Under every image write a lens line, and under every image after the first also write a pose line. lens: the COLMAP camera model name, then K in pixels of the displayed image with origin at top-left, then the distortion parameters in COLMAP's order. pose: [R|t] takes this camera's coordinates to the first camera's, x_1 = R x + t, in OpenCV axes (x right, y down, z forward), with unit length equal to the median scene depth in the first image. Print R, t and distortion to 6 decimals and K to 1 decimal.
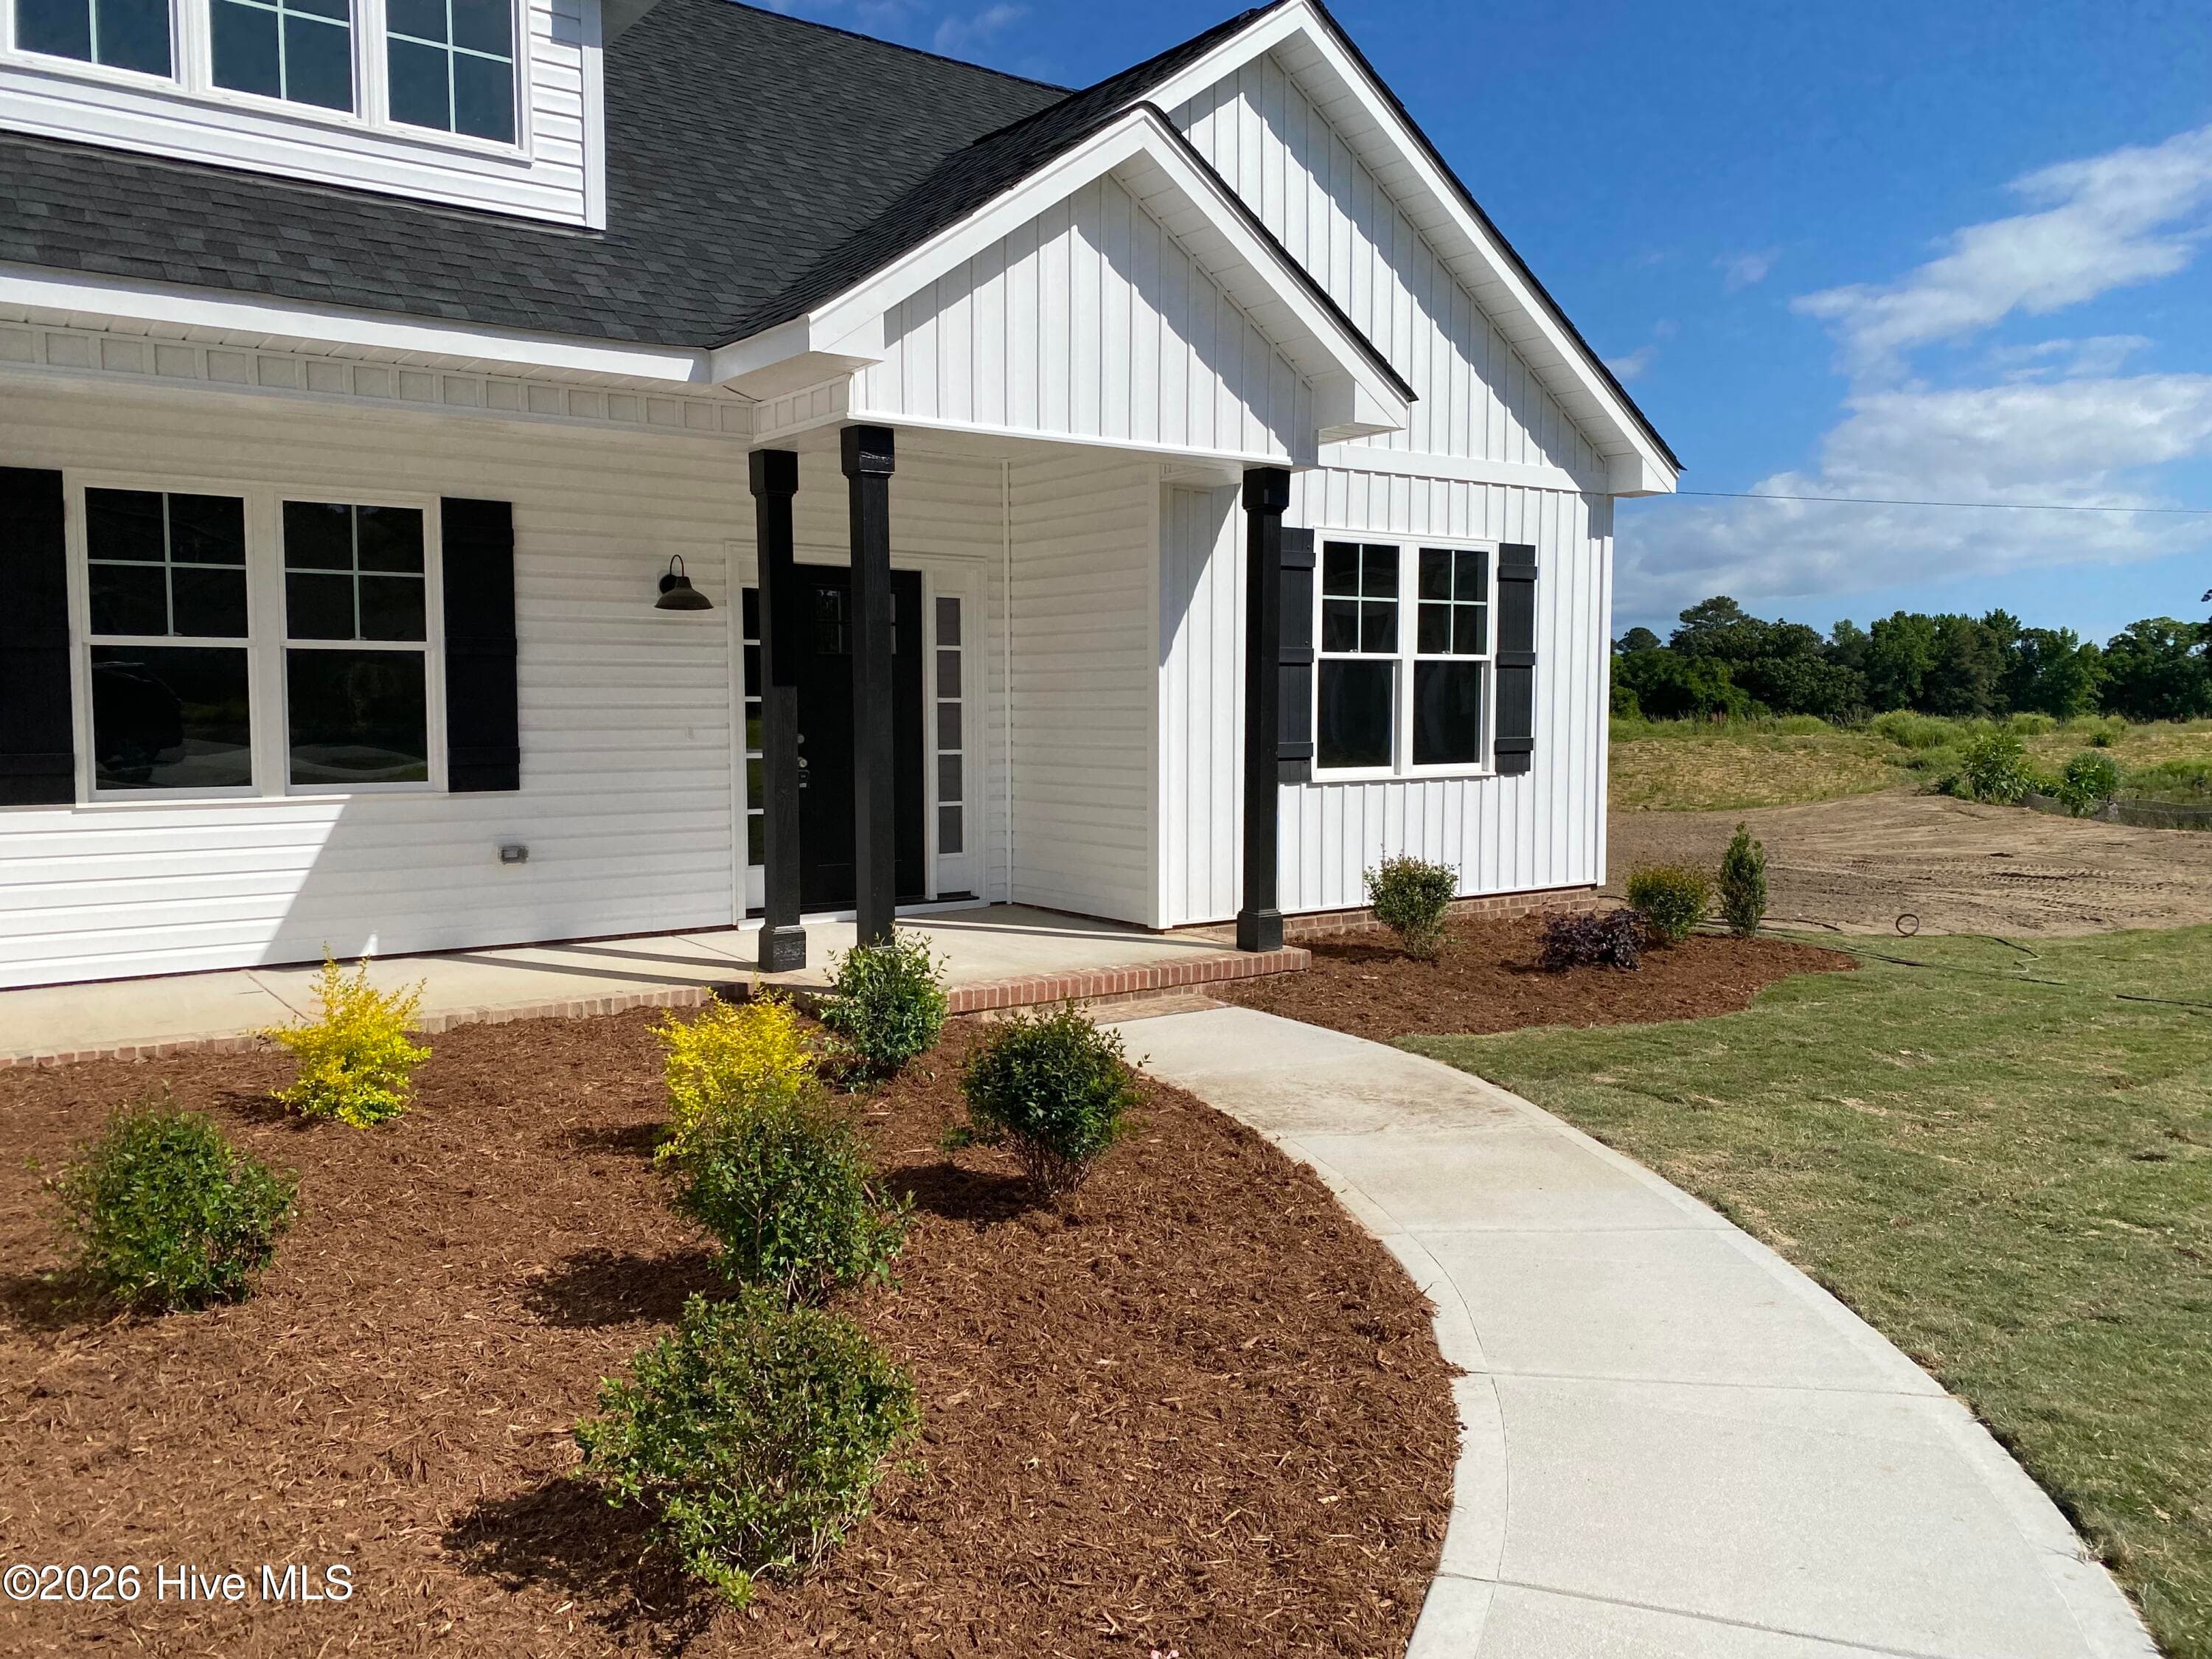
lens RADIAL K [[1671.1, 0, 1079.2], [0, 1671.1, 829.2], [0, 0, 1]] dist [0.059725, -0.069476]
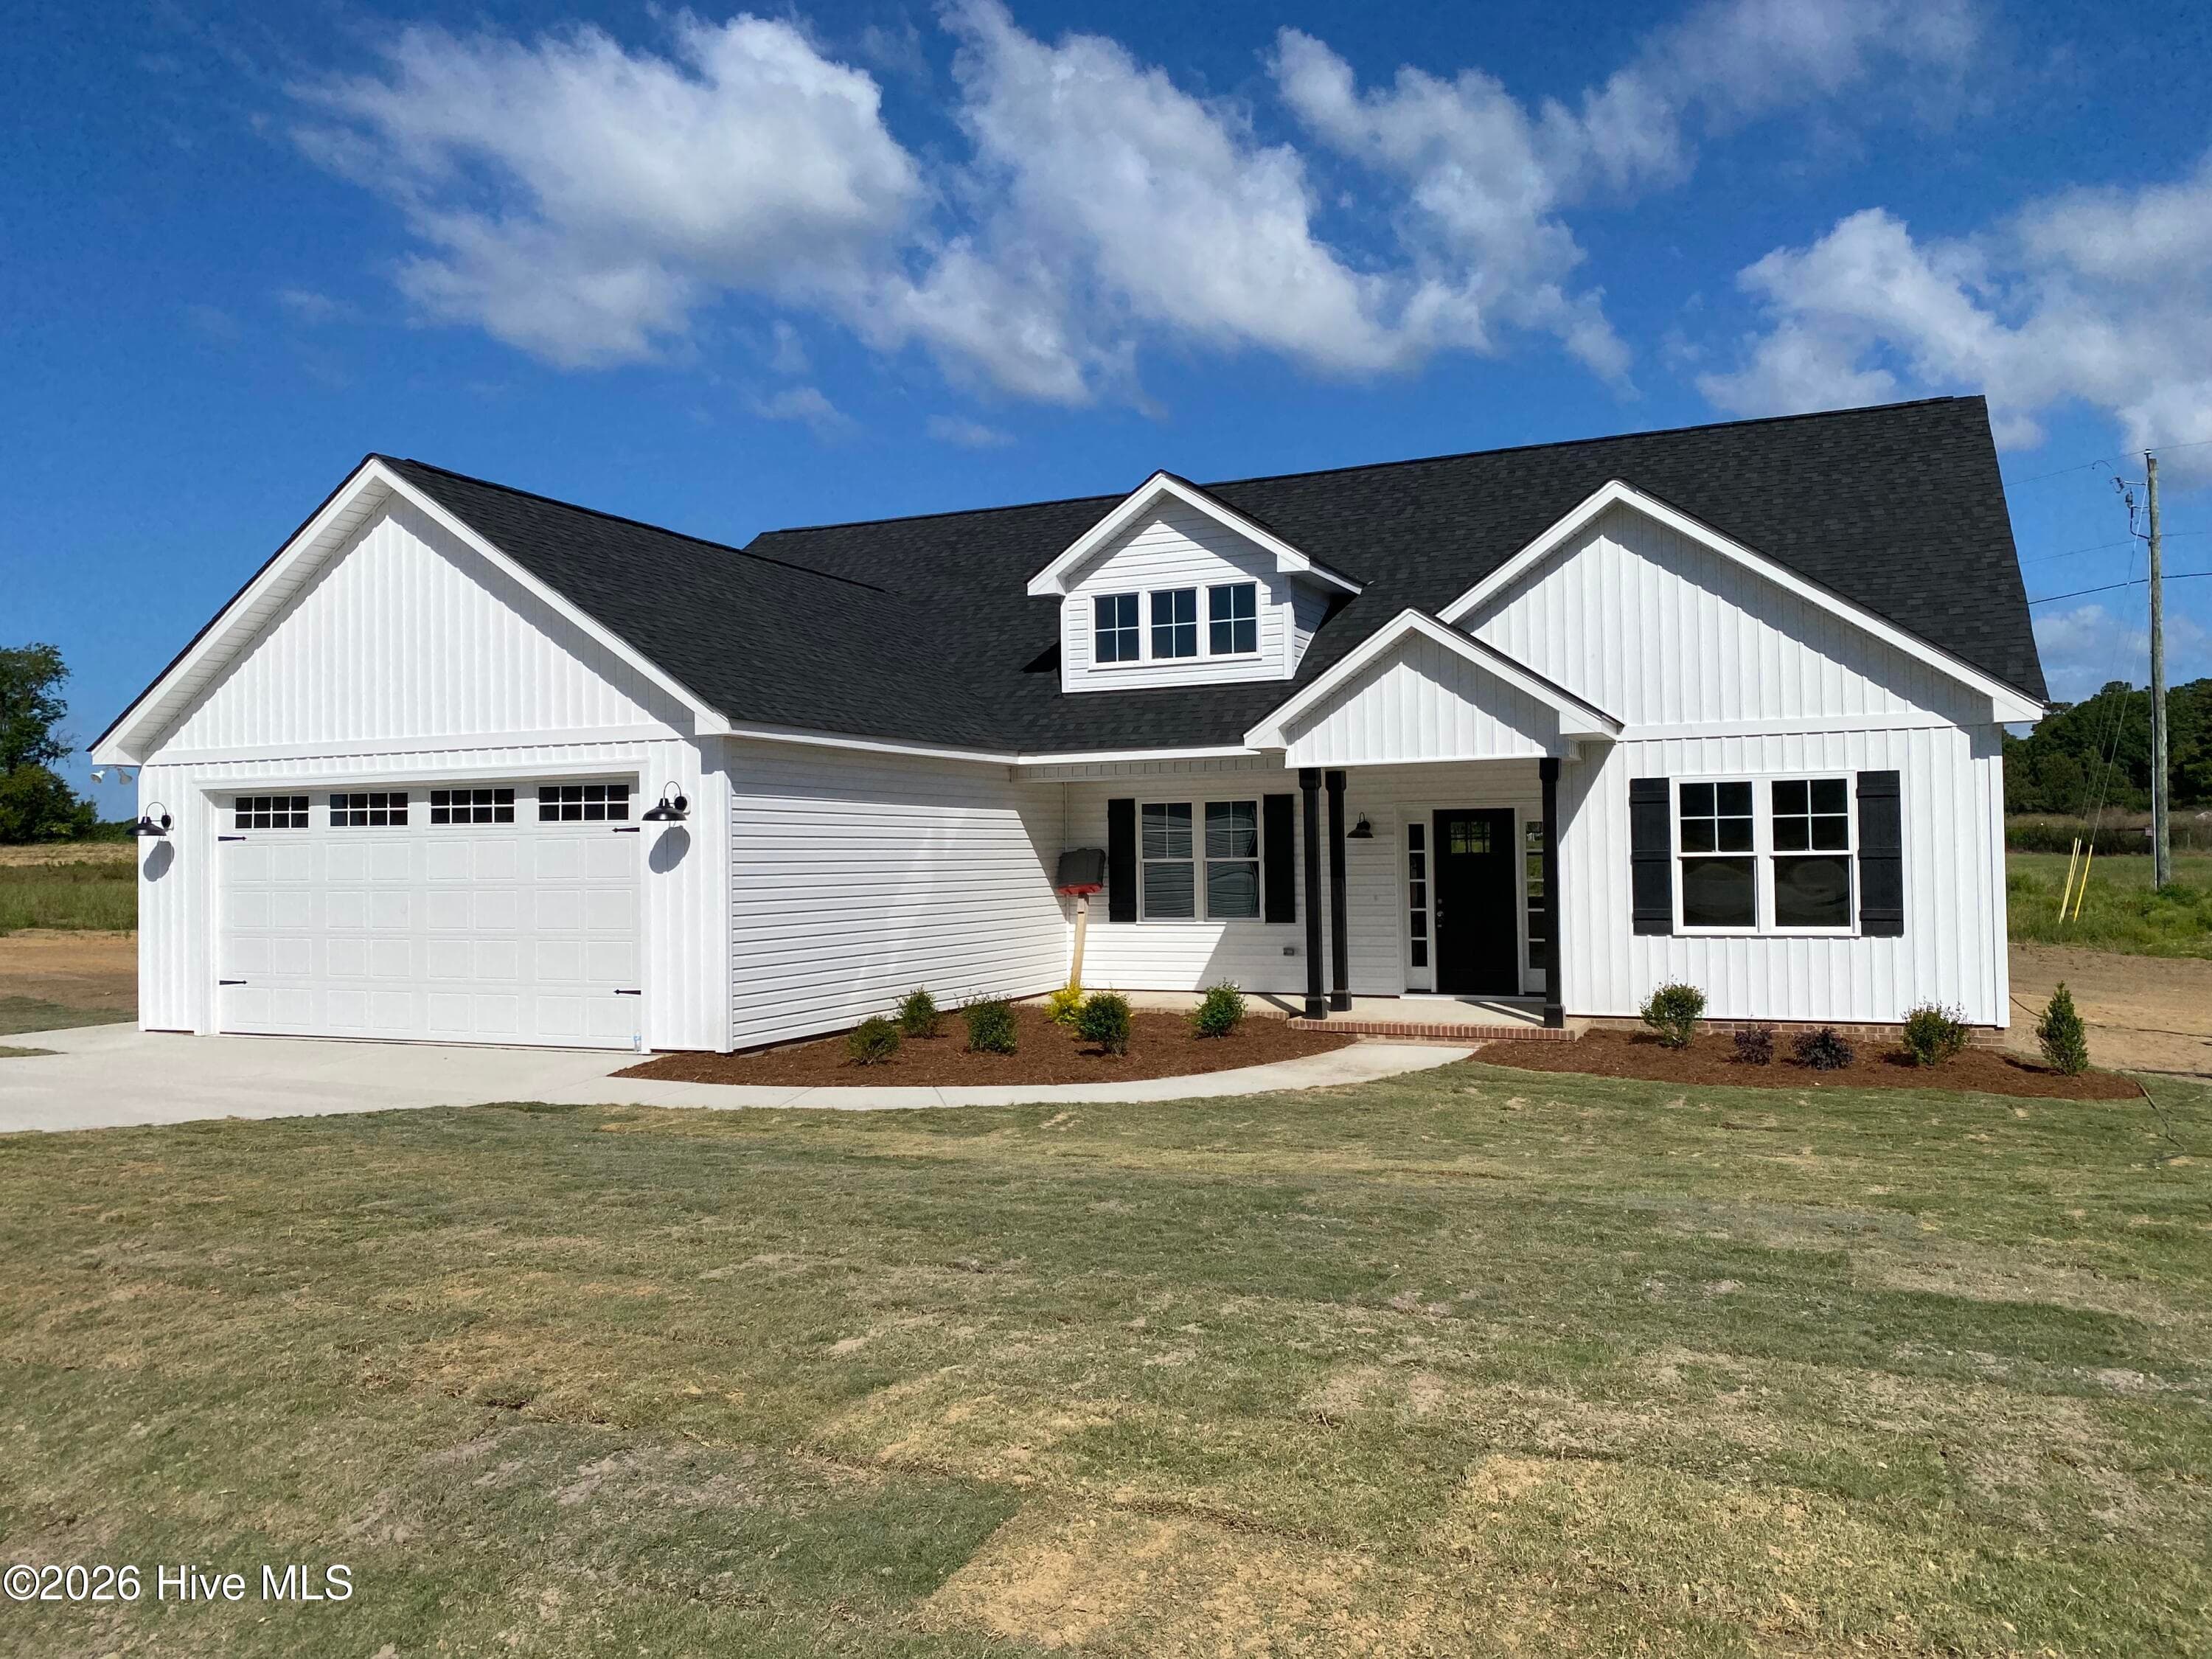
lens RADIAL K [[1671.1, 0, 1079.2], [0, 1671.1, 829.2], [0, 0, 1]] dist [0.059725, -0.069476]
pose [[0.487300, -0.019656, -0.873013, 1.259918], [-0.050779, 0.997417, -0.050801, -0.018050], [0.871757, 0.069086, 0.485044, -0.272771]]
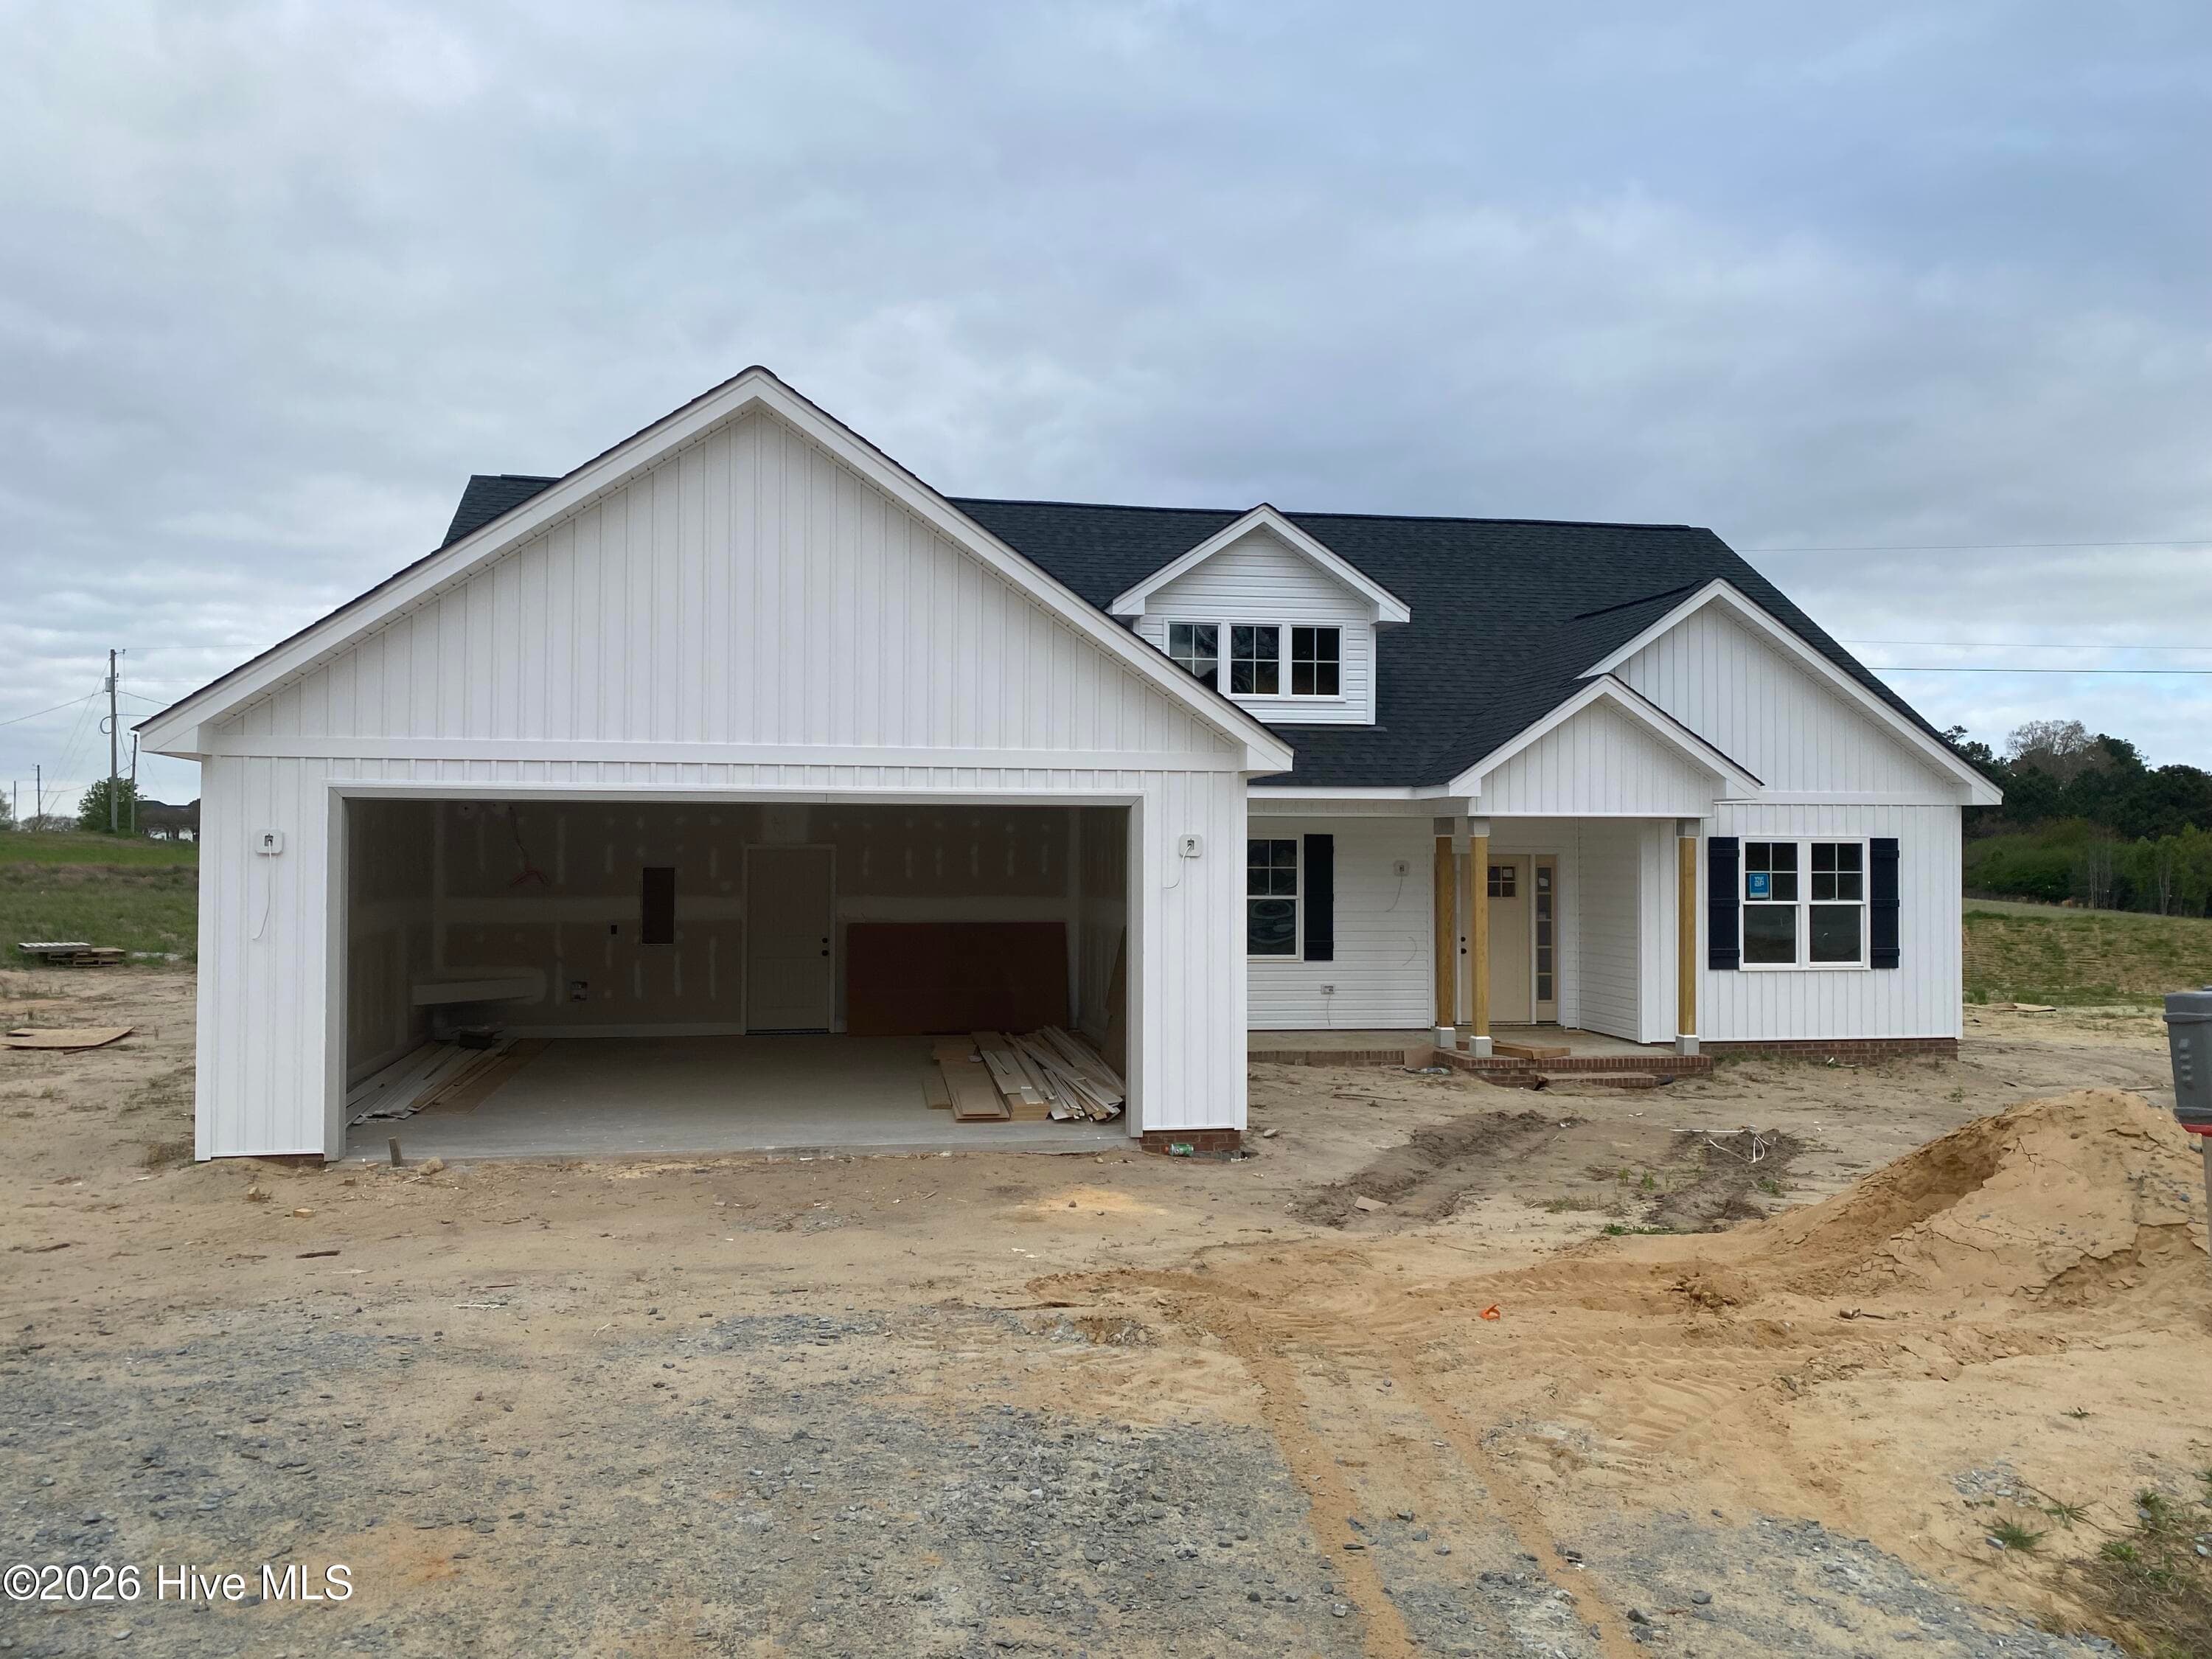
lens RADIAL K [[1671.1, 0, 1079.2], [0, 1671.1, 829.2], [0, 0, 1]] dist [0.059725, -0.069476]
pose [[0.899514, 0.001153, -0.436890, 0.298780], [-0.039628, 0.996090, -0.078961, -0.007288], [0.435090, 0.088340, 0.896043, -1.021473]]
